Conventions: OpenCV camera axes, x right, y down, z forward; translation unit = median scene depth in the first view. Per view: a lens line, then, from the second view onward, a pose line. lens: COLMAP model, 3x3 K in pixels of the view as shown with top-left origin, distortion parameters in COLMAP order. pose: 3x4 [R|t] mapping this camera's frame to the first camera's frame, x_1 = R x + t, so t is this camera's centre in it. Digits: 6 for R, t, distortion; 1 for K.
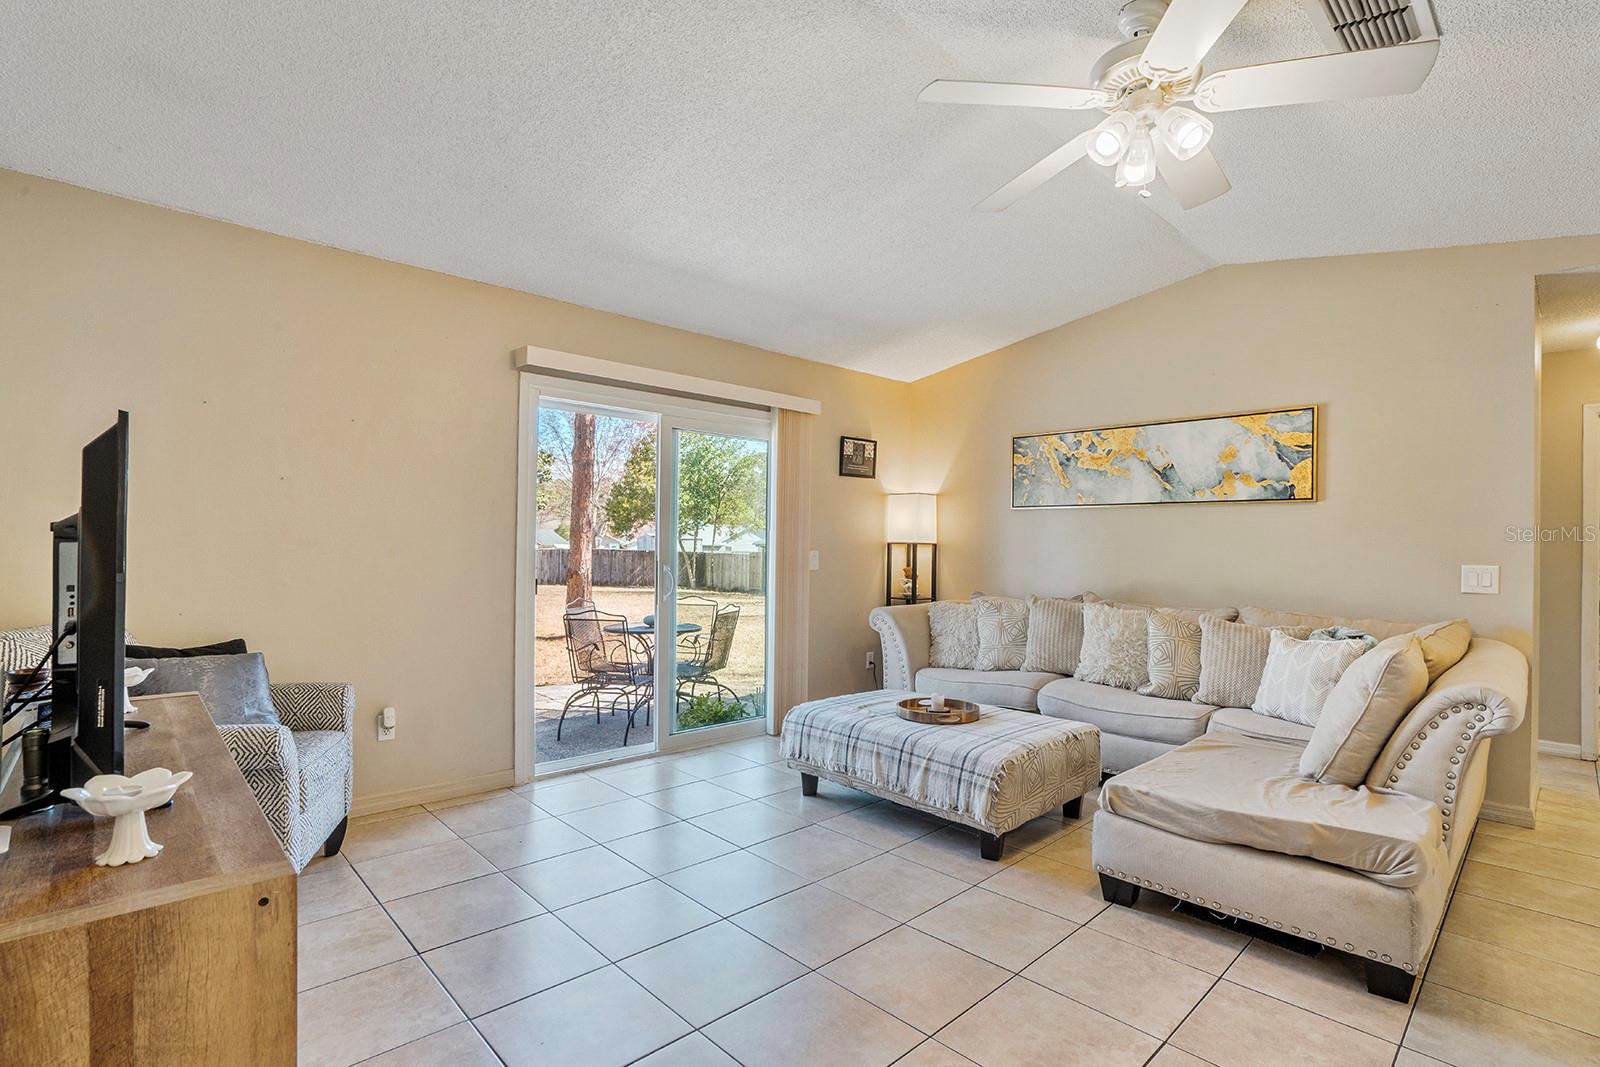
lens RADIAL K [[757.6, 0, 798.8], [0, 757.6, 554.6], [0, 0, 1]] dist [-0.061221, 0.023862]
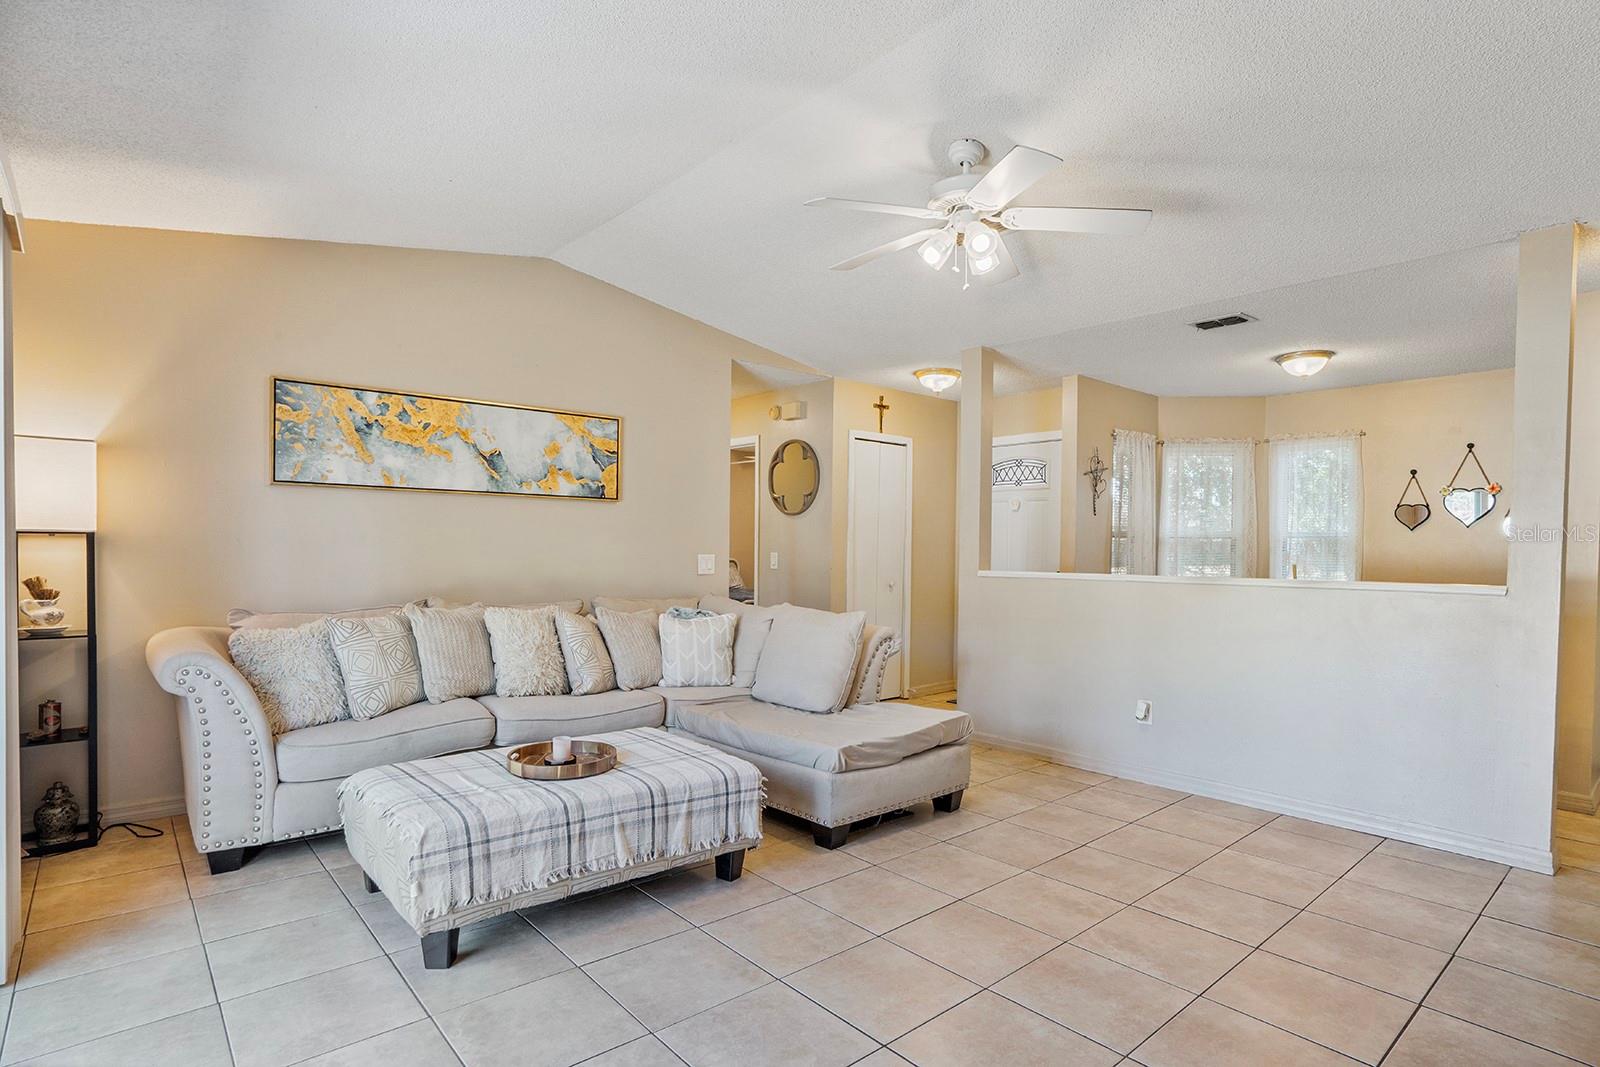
lens RADIAL K [[825.2, 0, 791.7], [0, 825.2, 571.7], [0, 0, 1]] dist [-0.043802, 0.000704]
pose [[0.050515, -0.041004, 0.997881, -0.501988], [-0.000991, 0.999154, 0.041106, -0.013863], [-0.998723, -0.003065, 0.050432, 0.583961]]
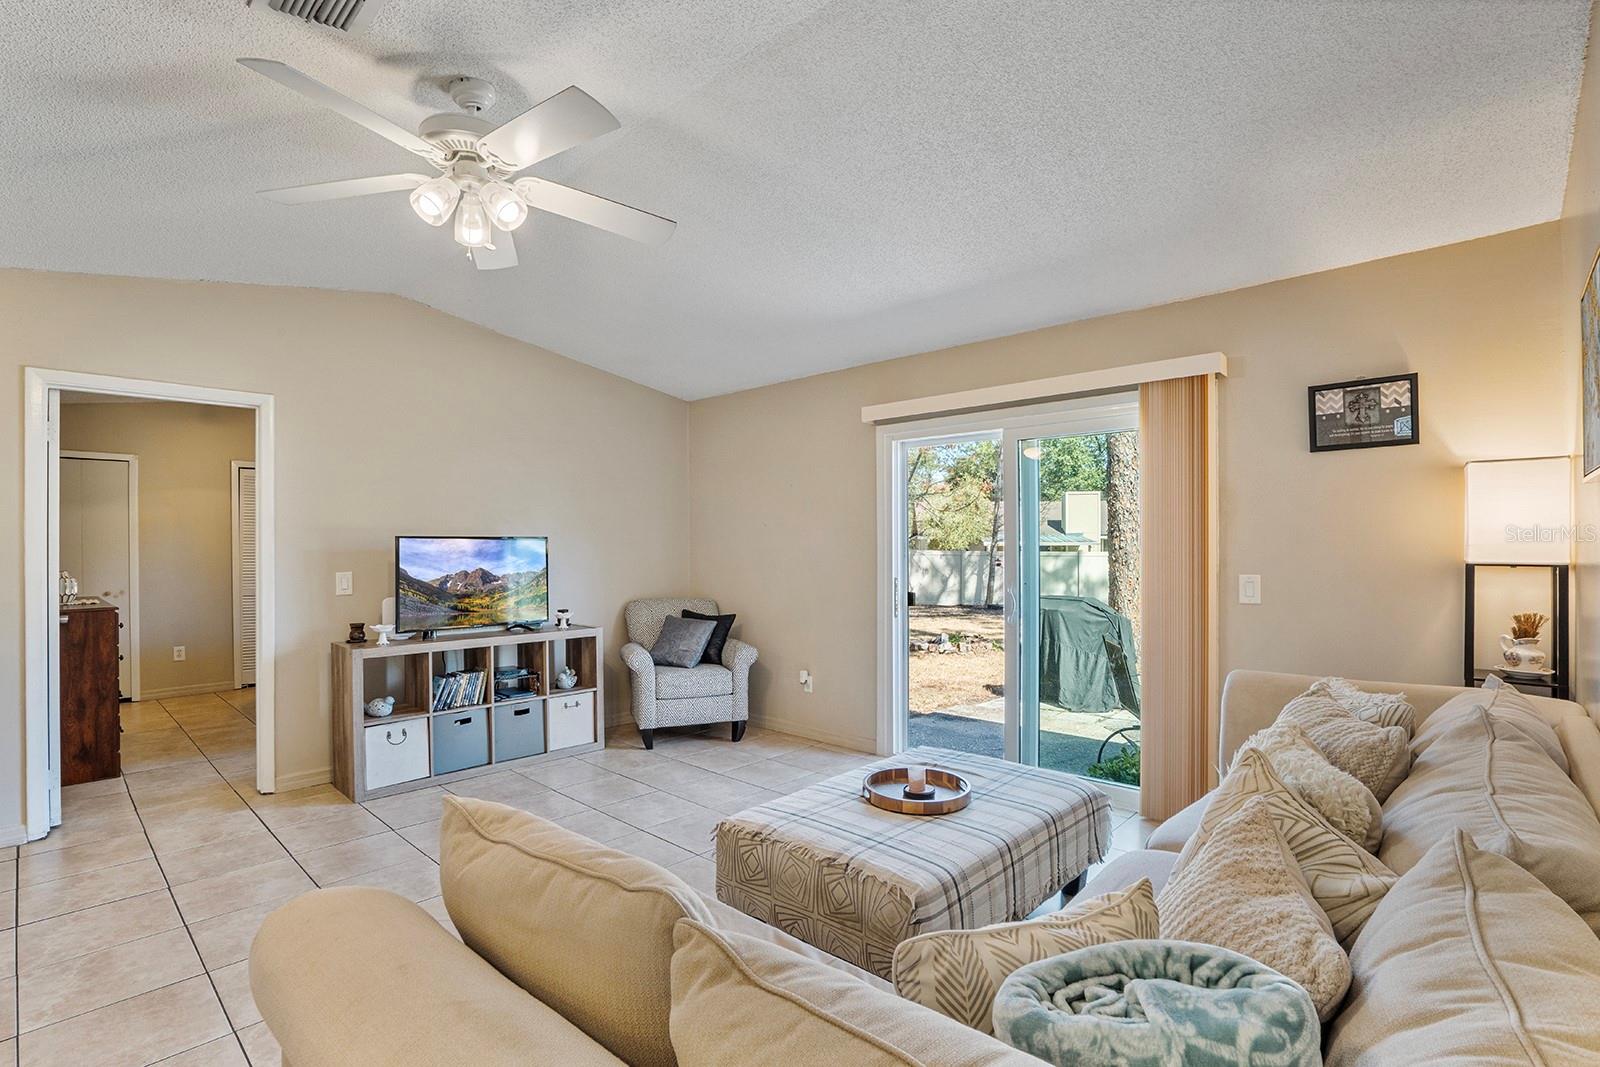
lens RADIAL K [[757.6, 0, 798.8], [0, 757.6, 554.6], [0, 0, 1]] dist [-0.061221, 0.023862]
pose [[0.063254, 0.001581, -0.997996, 0.763822], [-0.001579, 0.999998, 0.001484, -0.027226], [0.997996, 0.001482, 0.063256, 0.676072]]
